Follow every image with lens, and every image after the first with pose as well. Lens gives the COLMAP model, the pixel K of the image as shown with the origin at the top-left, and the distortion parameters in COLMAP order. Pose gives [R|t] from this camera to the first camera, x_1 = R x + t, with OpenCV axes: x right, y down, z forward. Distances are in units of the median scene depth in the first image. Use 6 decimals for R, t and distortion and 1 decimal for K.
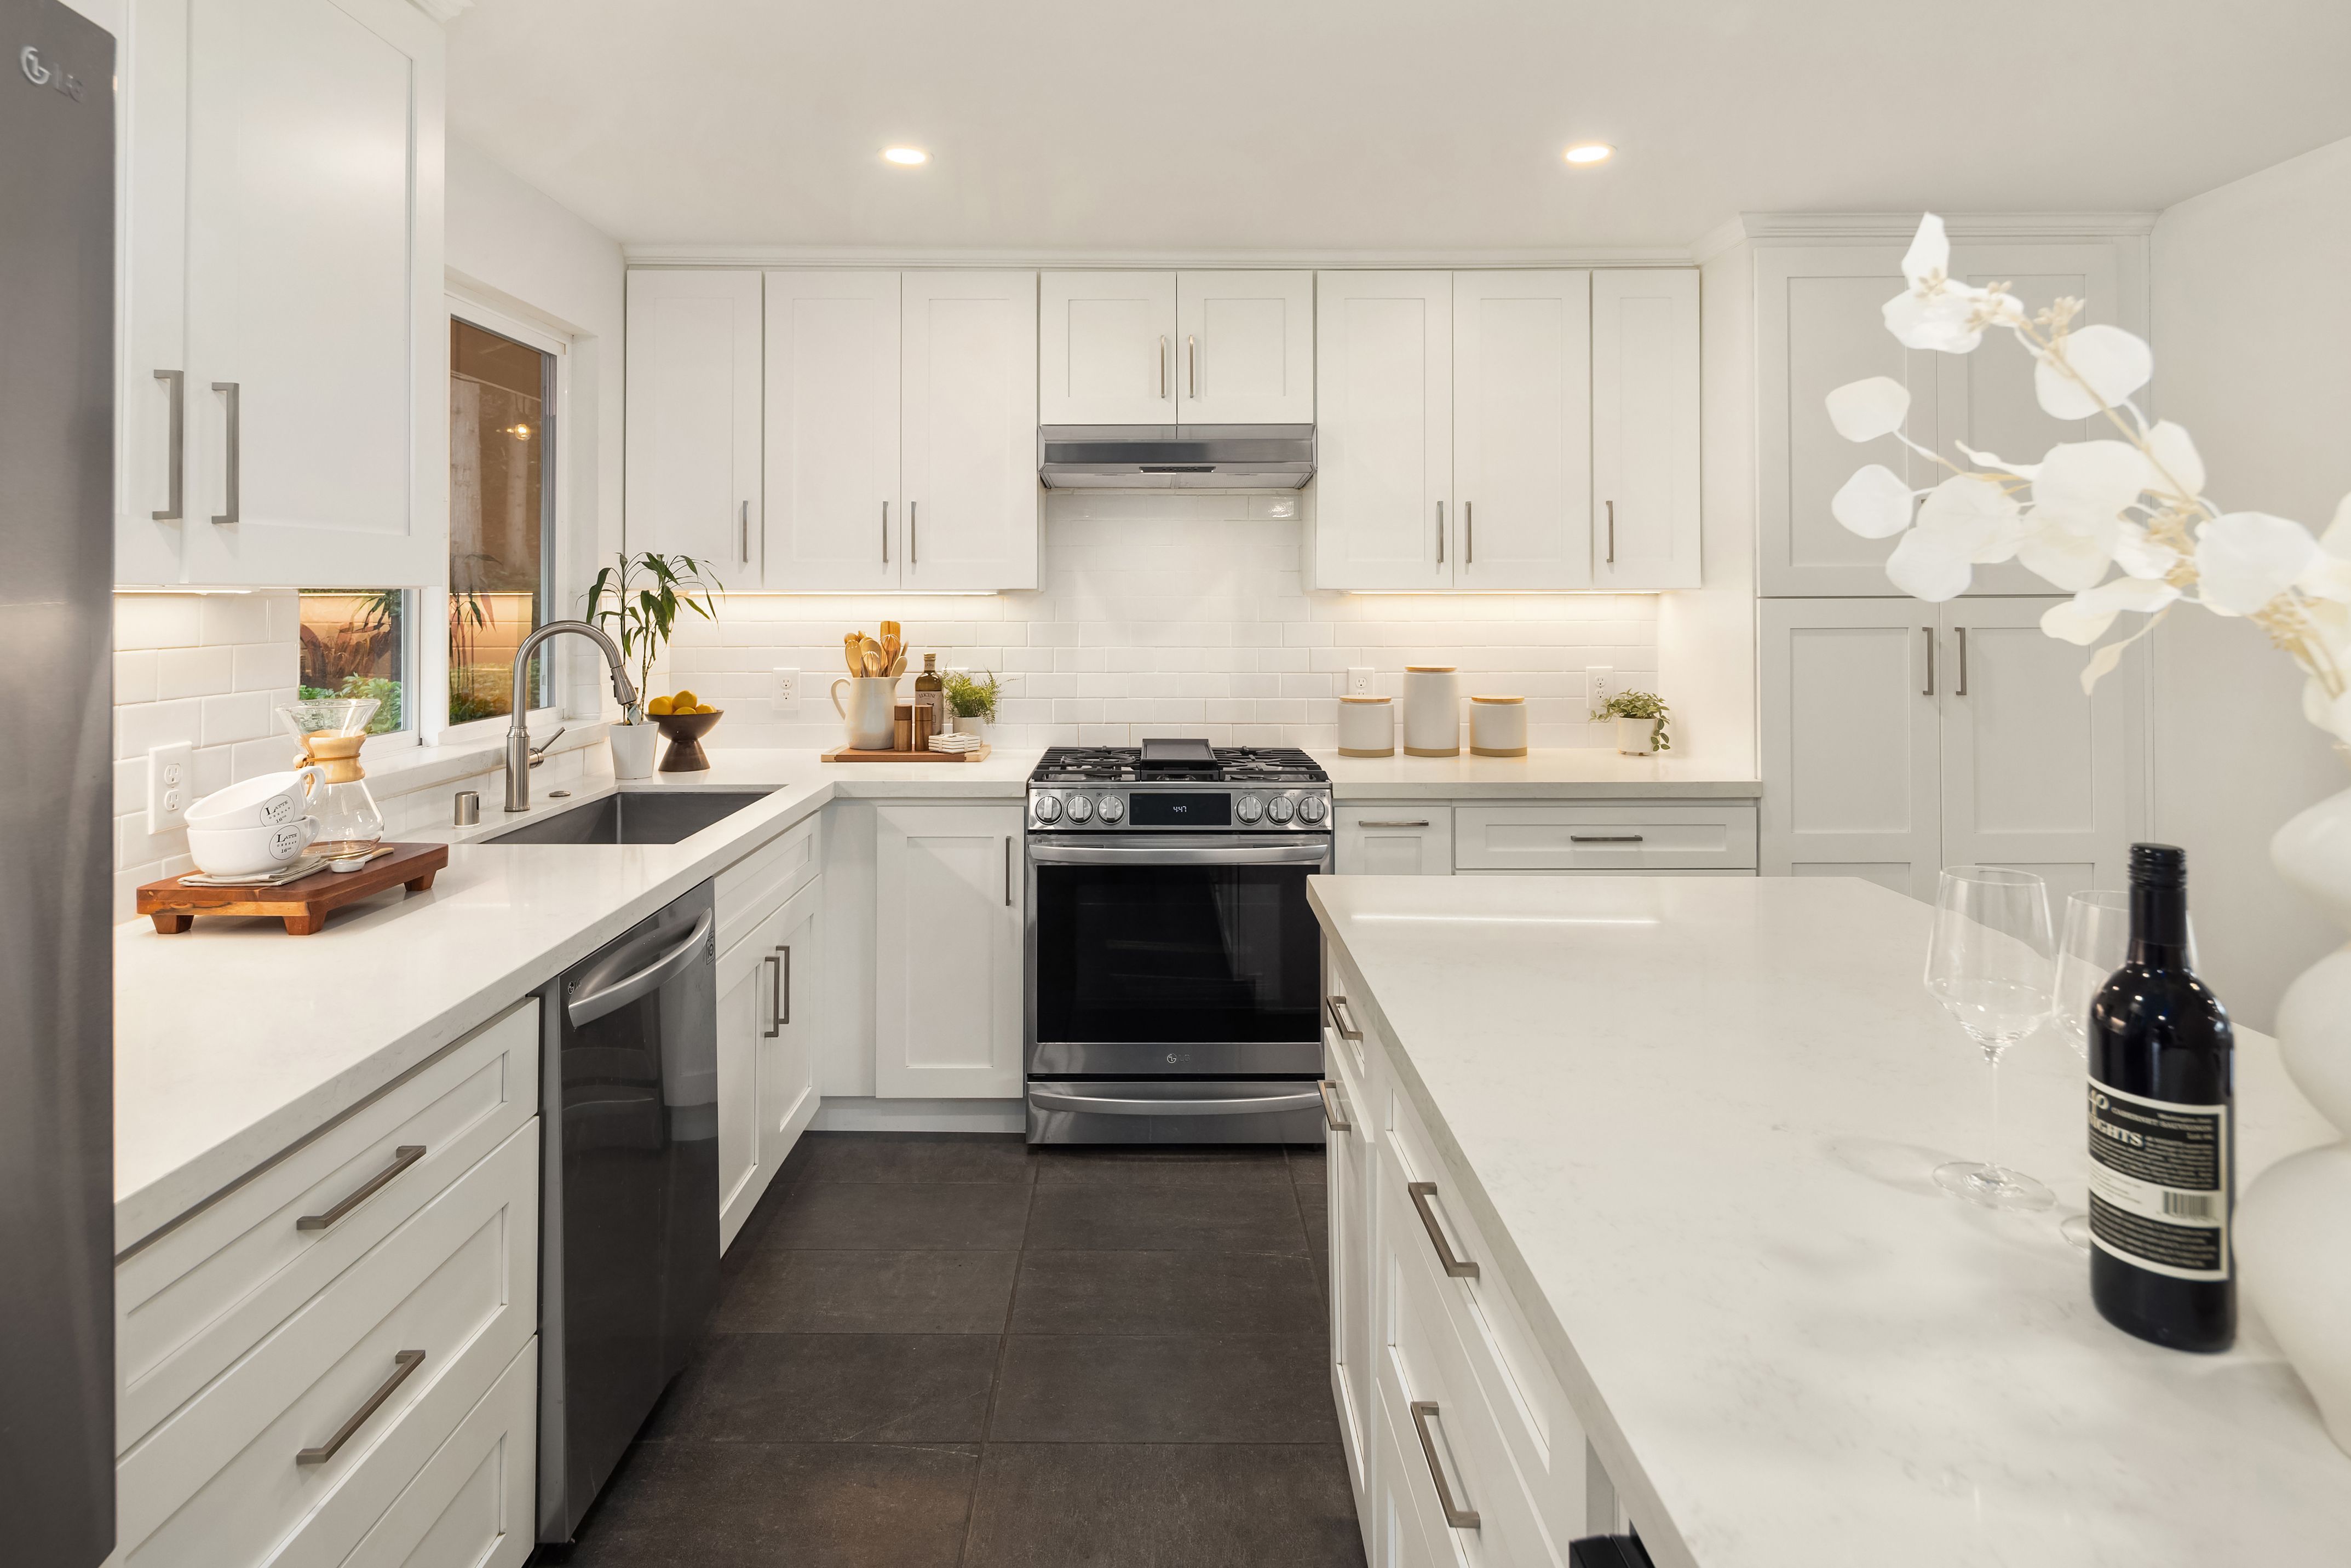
lens RADIAL K [[1313.2, 0, 1154.9], [0, 1313.2, 579.1], [0, 0, 1]] dist [-0.004068, -0.005651]
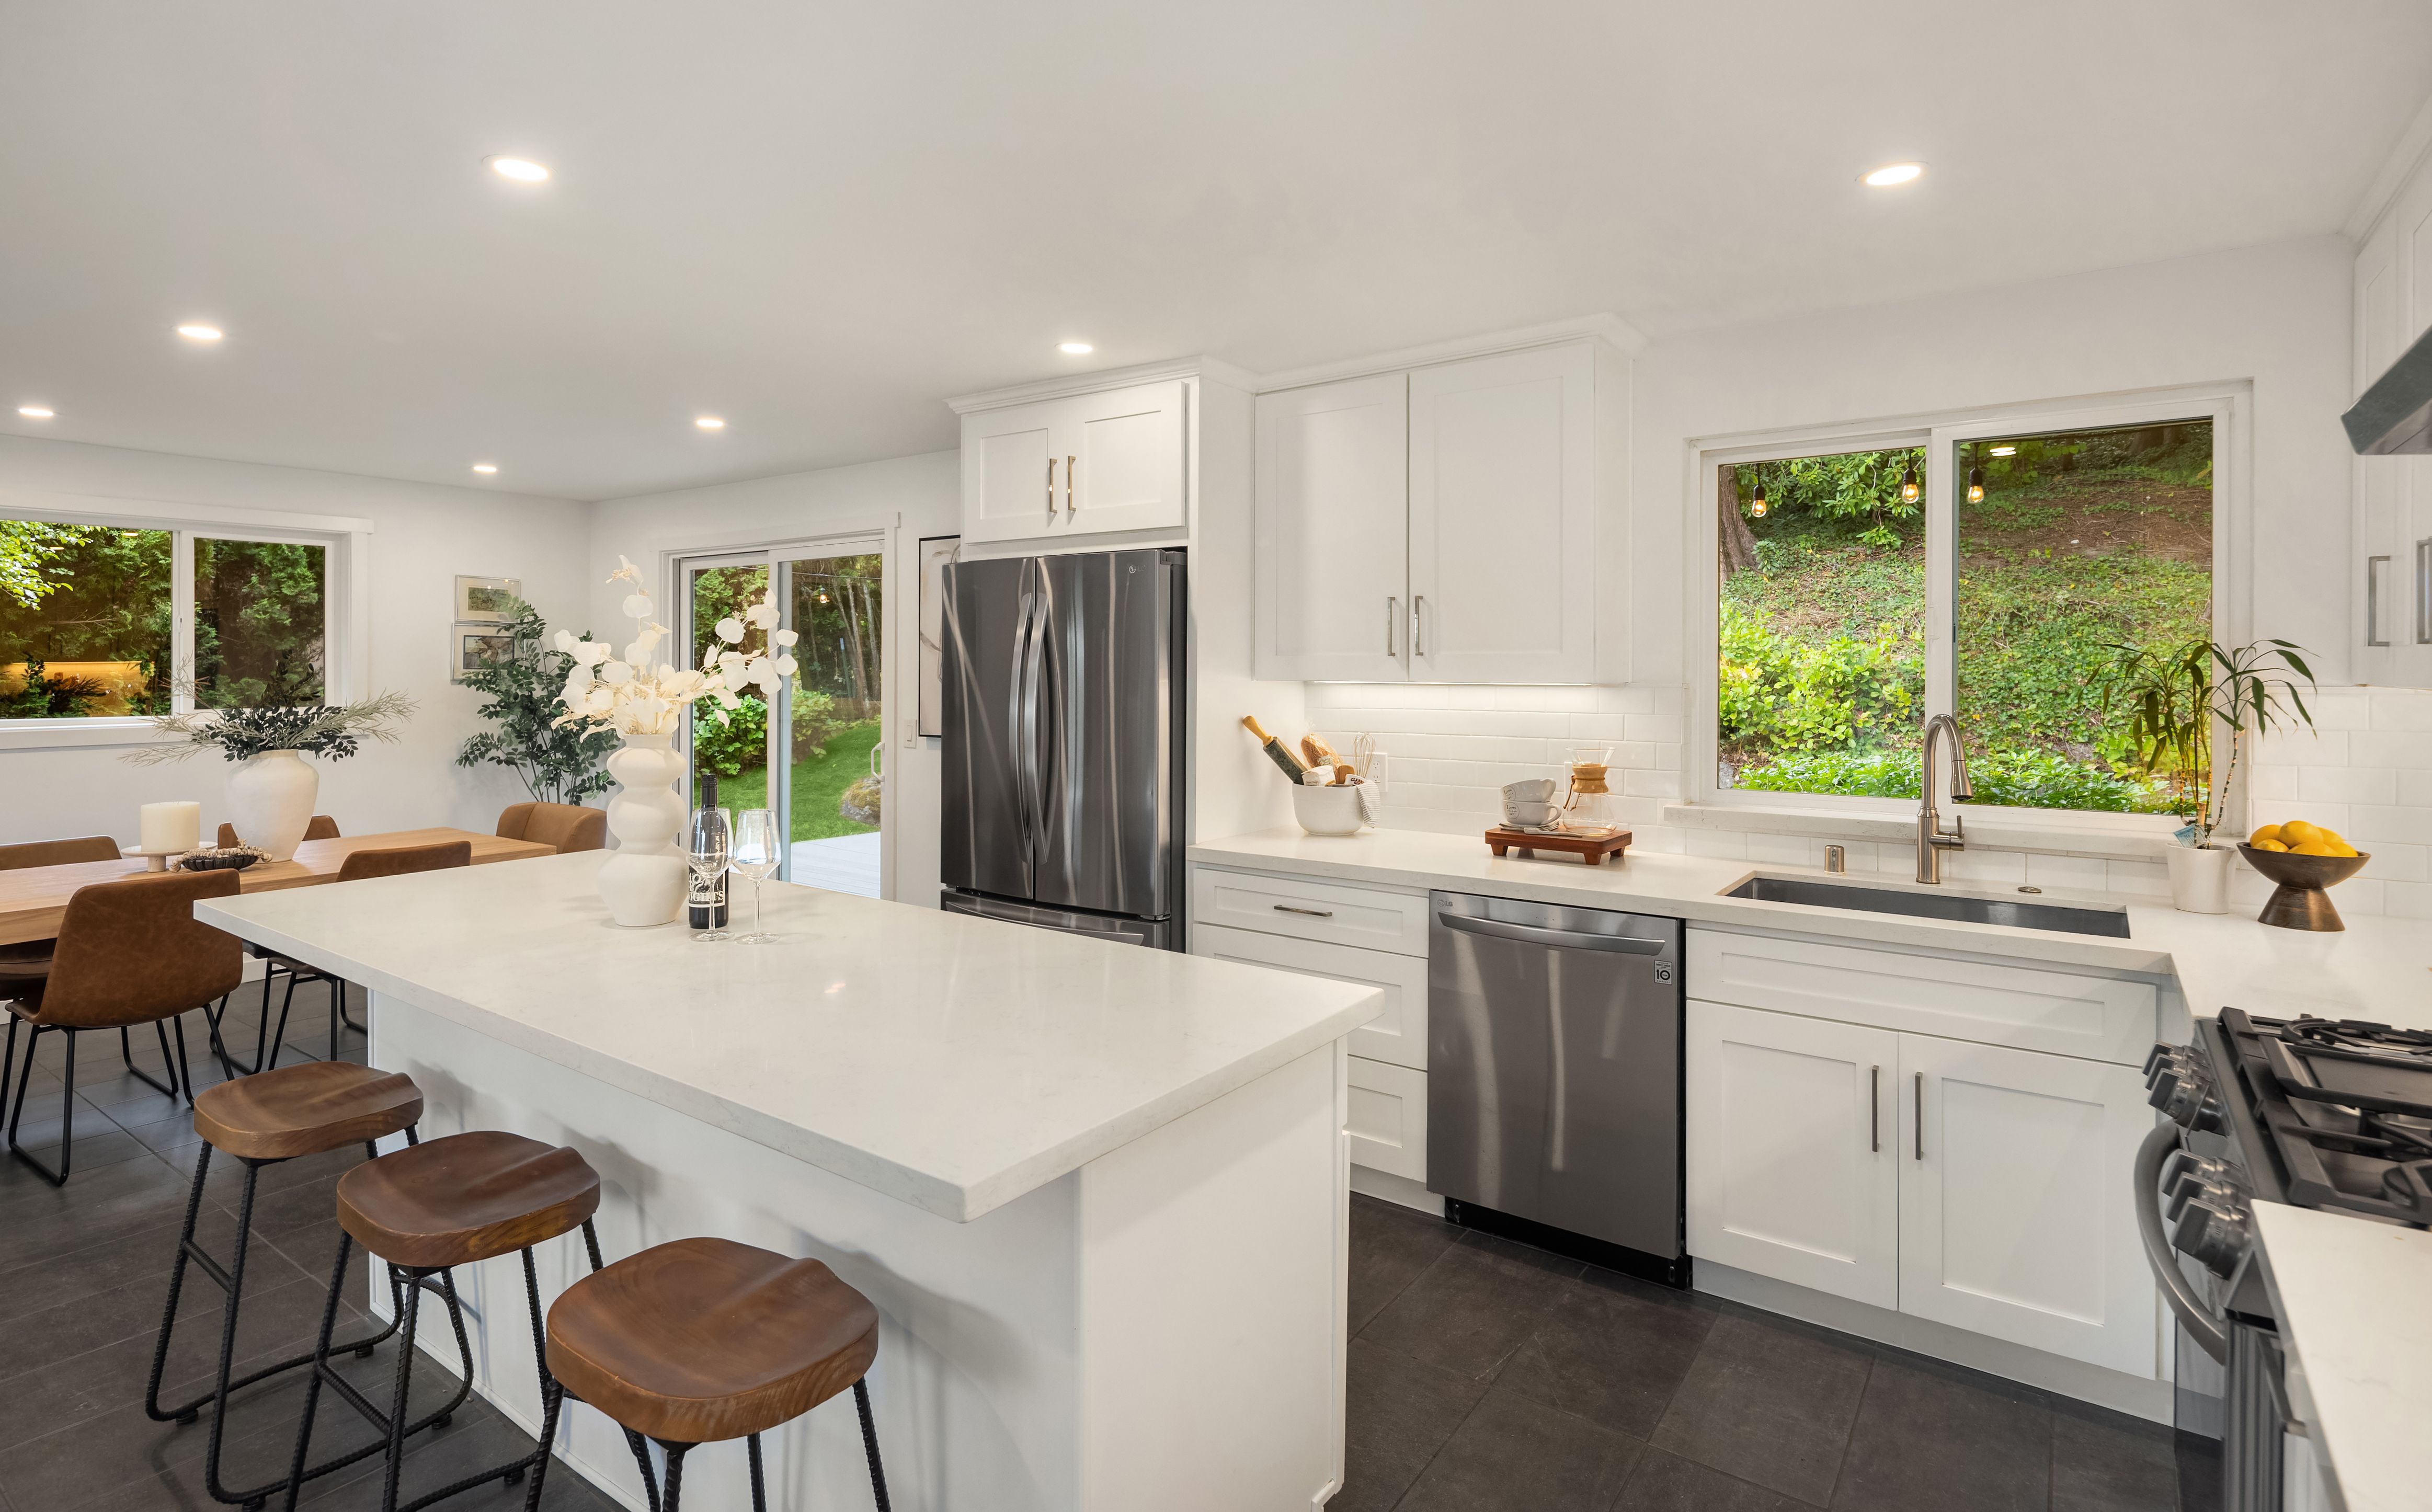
lens RADIAL K [[1226.1, 0, 1188.6], [0, 1226.1, 656.0], [0, 0, 1]] dist [0.019347, -0.000572]
pose [[-0.608313, -0.009629, -0.793639, 0.570318], [0.009384, 0.999769, -0.019322, -0.001694], [0.793642, -0.019201, -0.608082, 0.901806]]
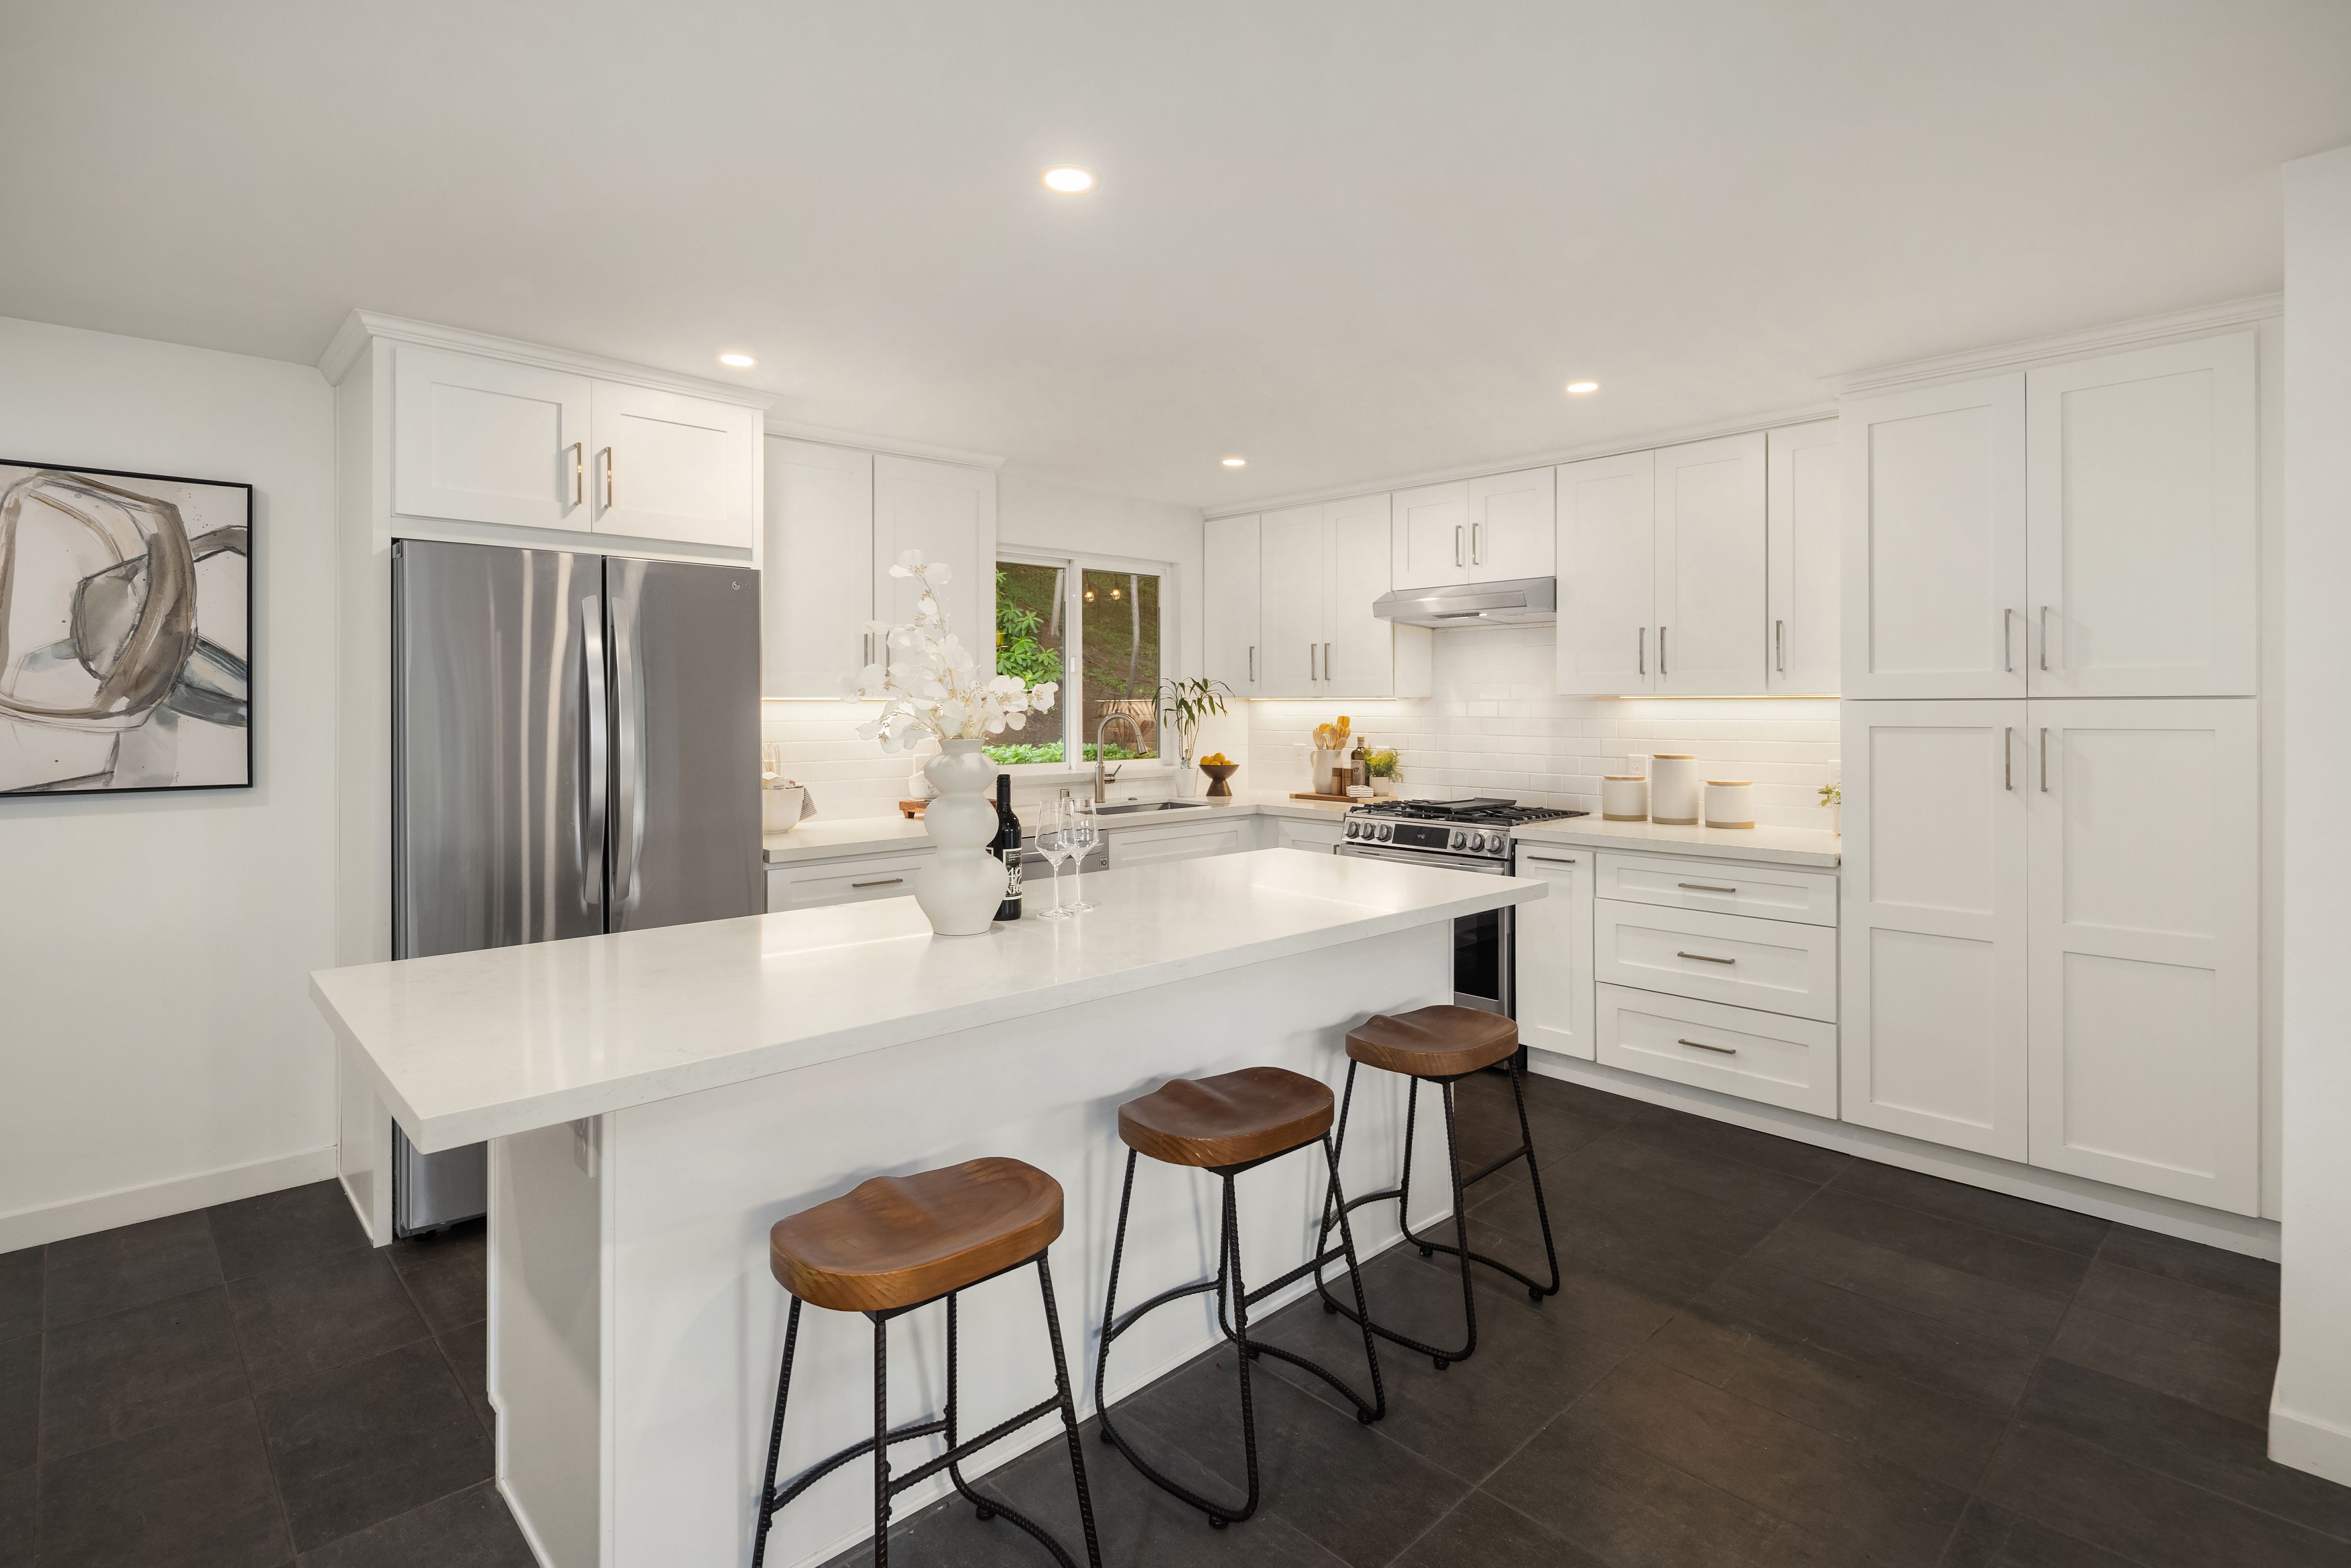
lens RADIAL K [[1163.4, 0, 1181.8], [0, 1163.4, 715.3], [0, 0, 1]] dist [-0.001600, -0.001060]
pose [[0.686062, 0.006597, -0.727513, 0.755960], [0.011498, 0.999736, 0.019908, 0.000333], [0.727452, -0.022023, 0.685805, -0.140841]]
